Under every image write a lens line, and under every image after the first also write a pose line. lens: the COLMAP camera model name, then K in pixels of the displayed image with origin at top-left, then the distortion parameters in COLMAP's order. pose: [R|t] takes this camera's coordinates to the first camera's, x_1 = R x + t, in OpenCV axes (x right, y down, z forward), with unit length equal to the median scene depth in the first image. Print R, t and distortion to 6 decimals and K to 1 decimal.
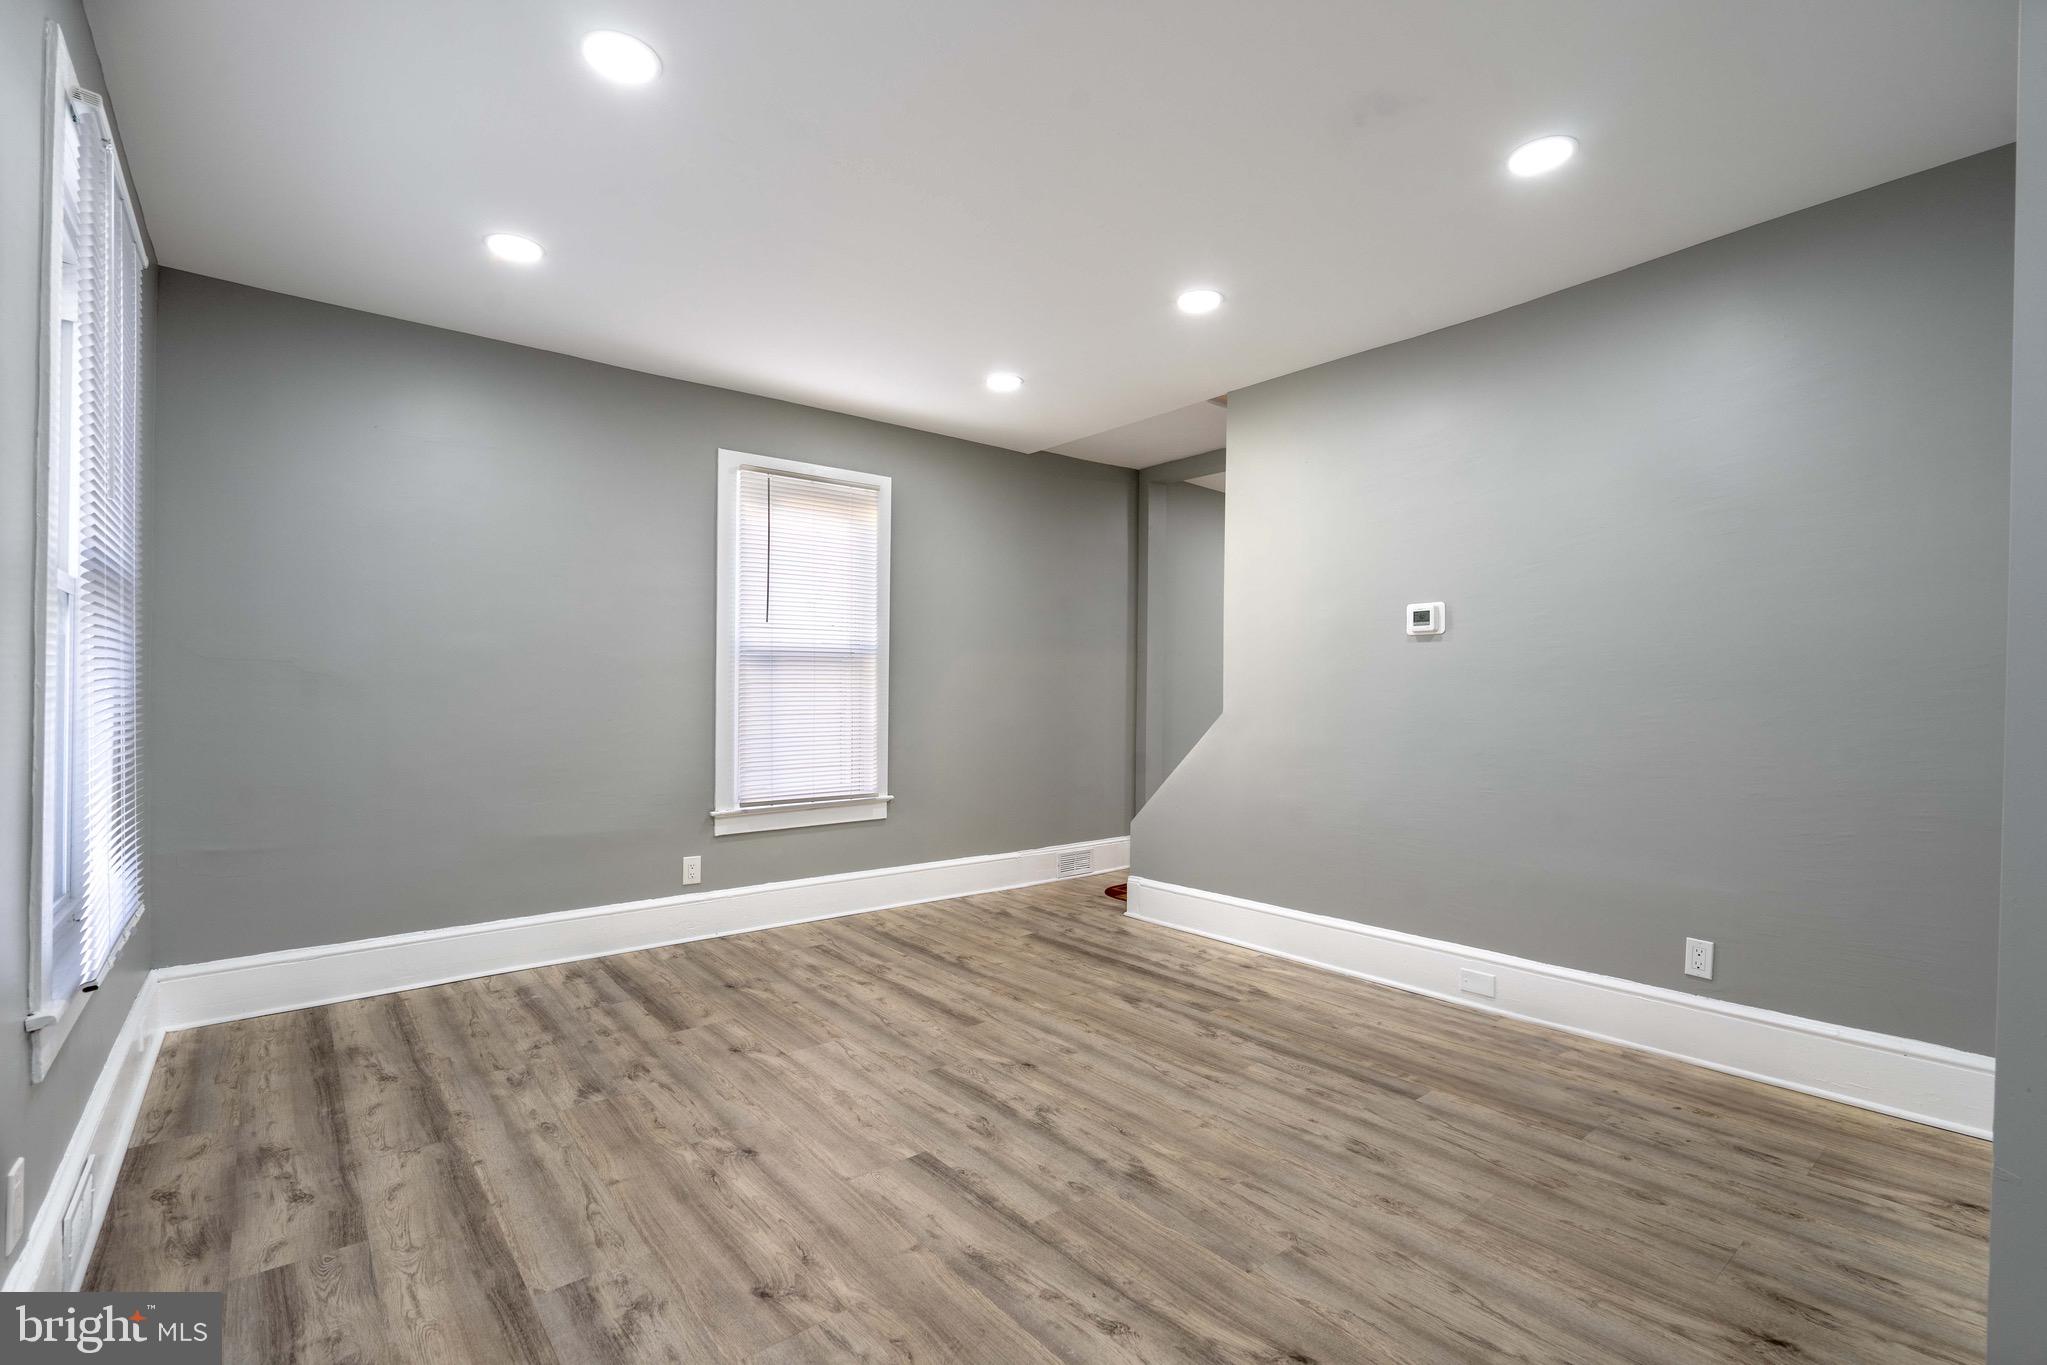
lens RADIAL K [[917.1, 0, 1023.0], [0, 917.1, 691.6], [0, 0, 1]] dist [-0.003463, 0.001022]
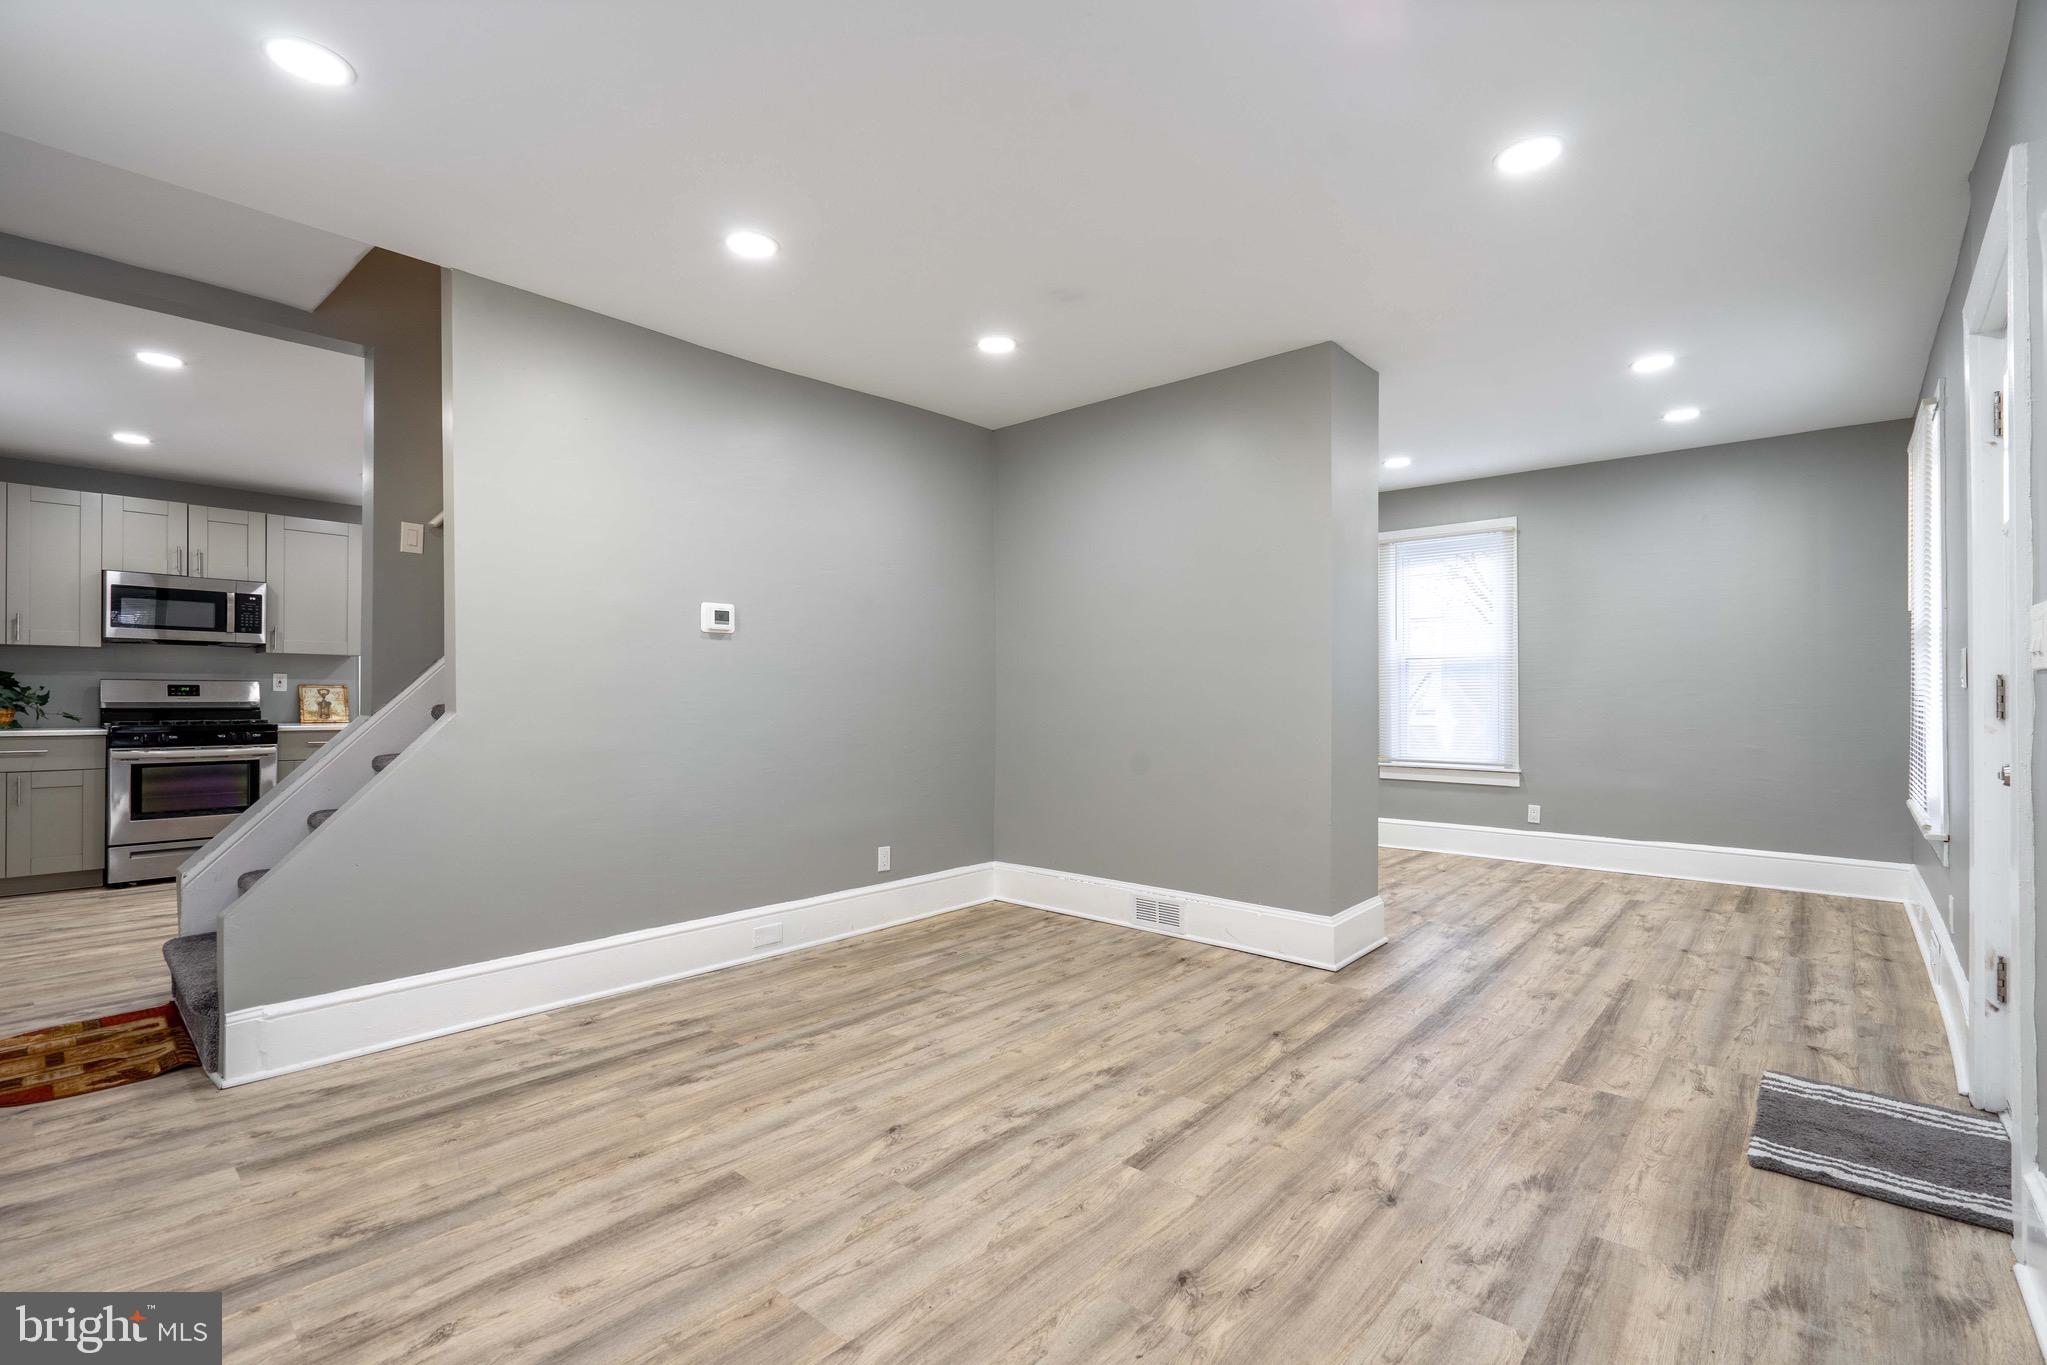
lens RADIAL K [[917.1, 0, 1023.0], [0, 917.1, 691.6], [0, 0, 1]] dist [-0.003463, 0.001022]
pose [[-0.153462, -0.000272, 0.988155, -0.825476], [-0.003122, 0.999995, -0.000209, 0.006659], [-0.988150, -0.003117, -0.153462, 0.994239]]
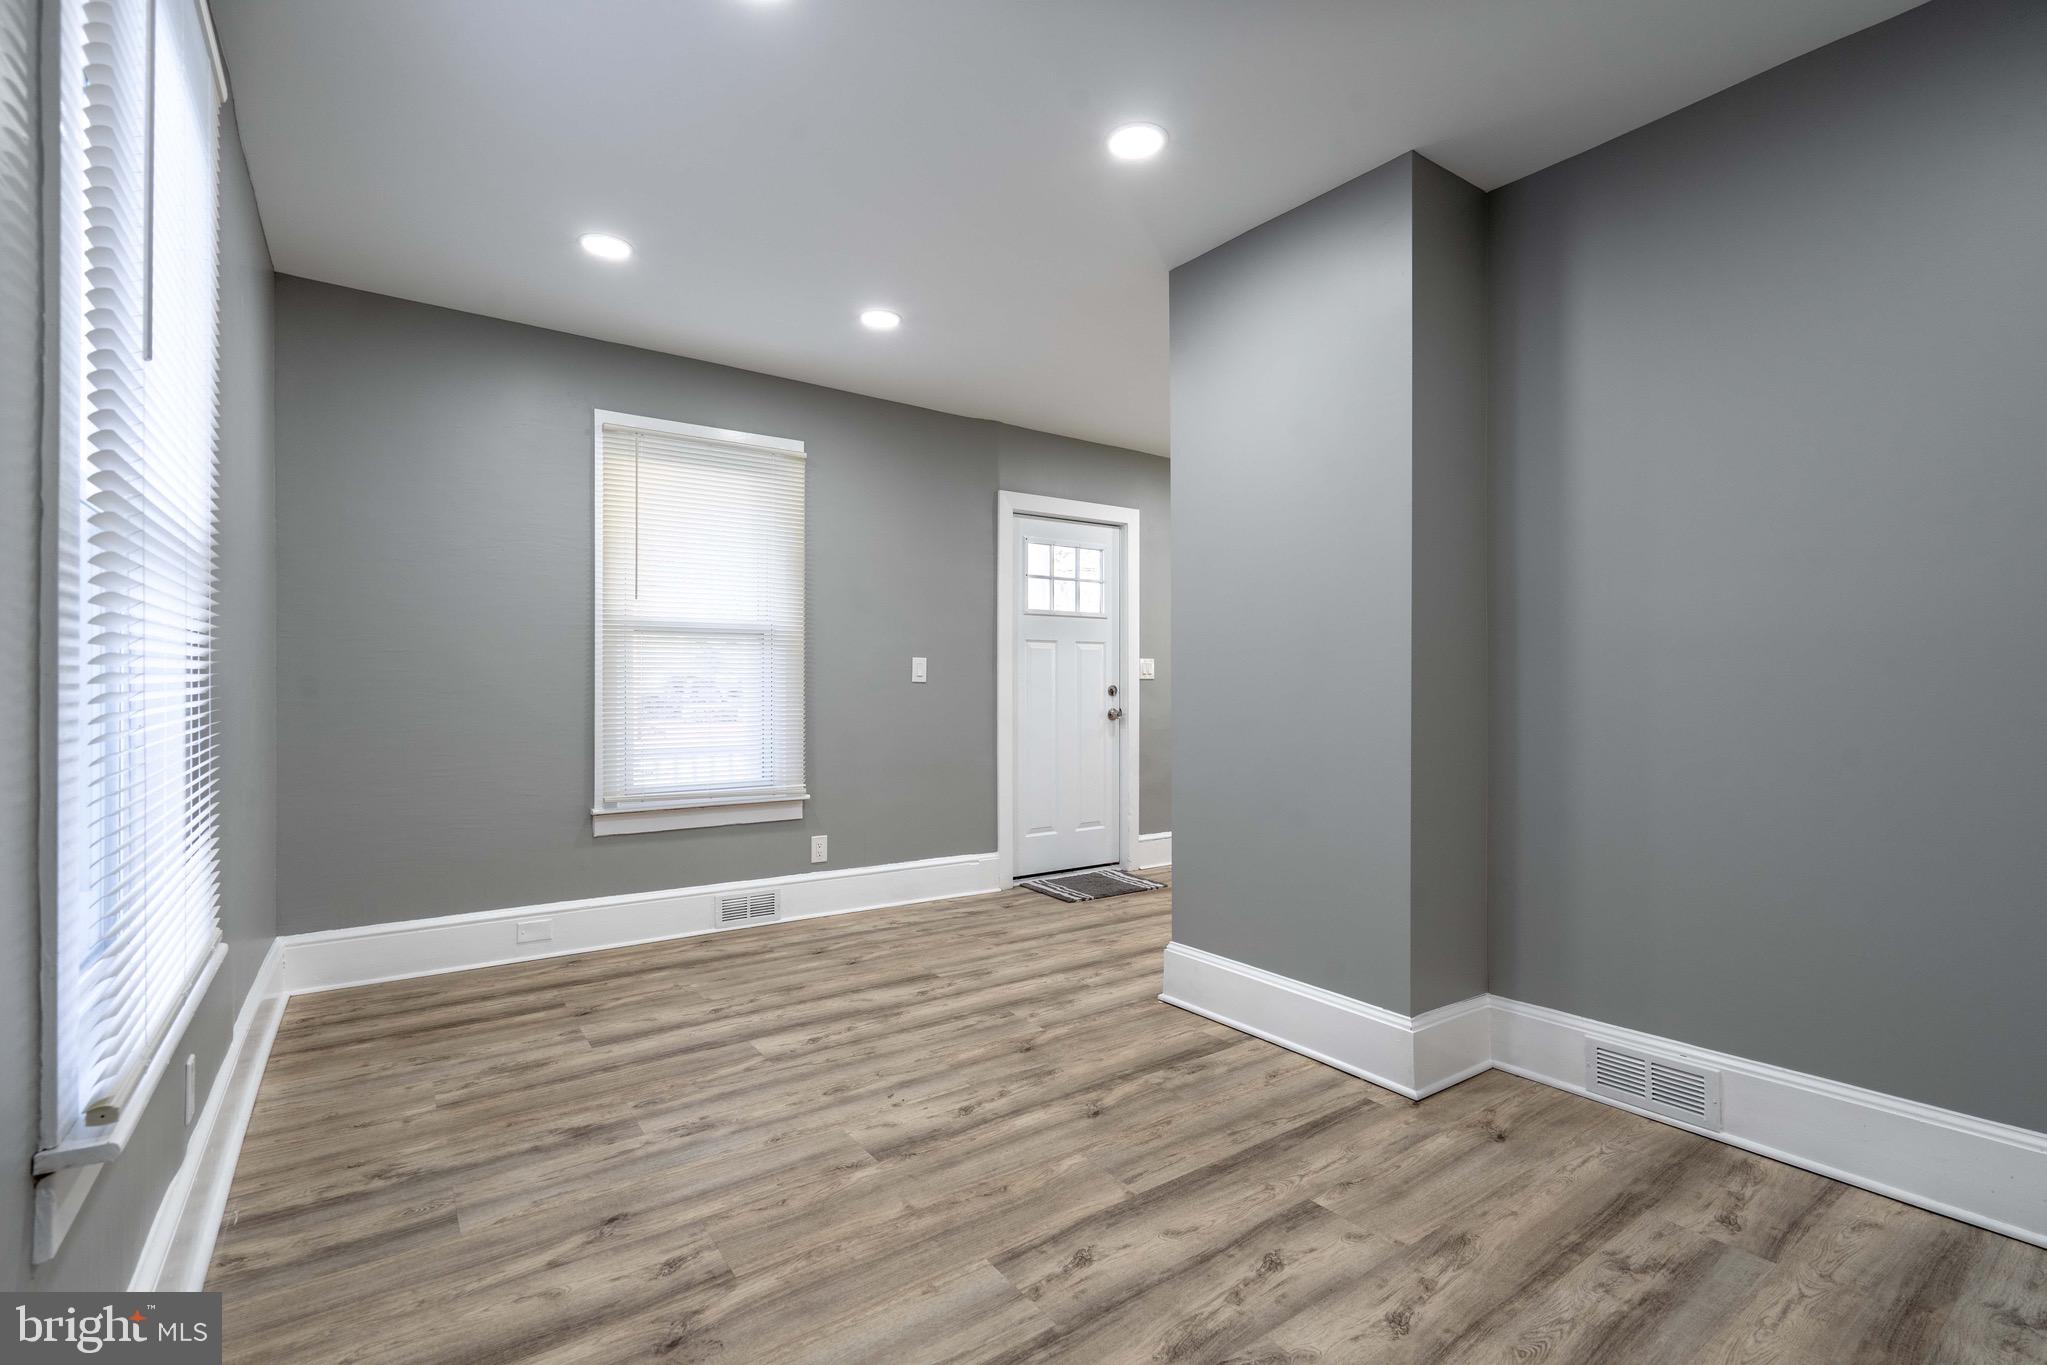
lens RADIAL K [[917.1, 0, 1023.0], [0, 917.1, 691.6], [0, 0, 1]] dist [-0.003463, 0.001022]
pose [[-0.068838, -0.000106, -0.997628, 1.627537], [0.001496, 0.999999, -0.000209, 0.015778], [0.997627, -0.001507, -0.068837, 0.125755]]
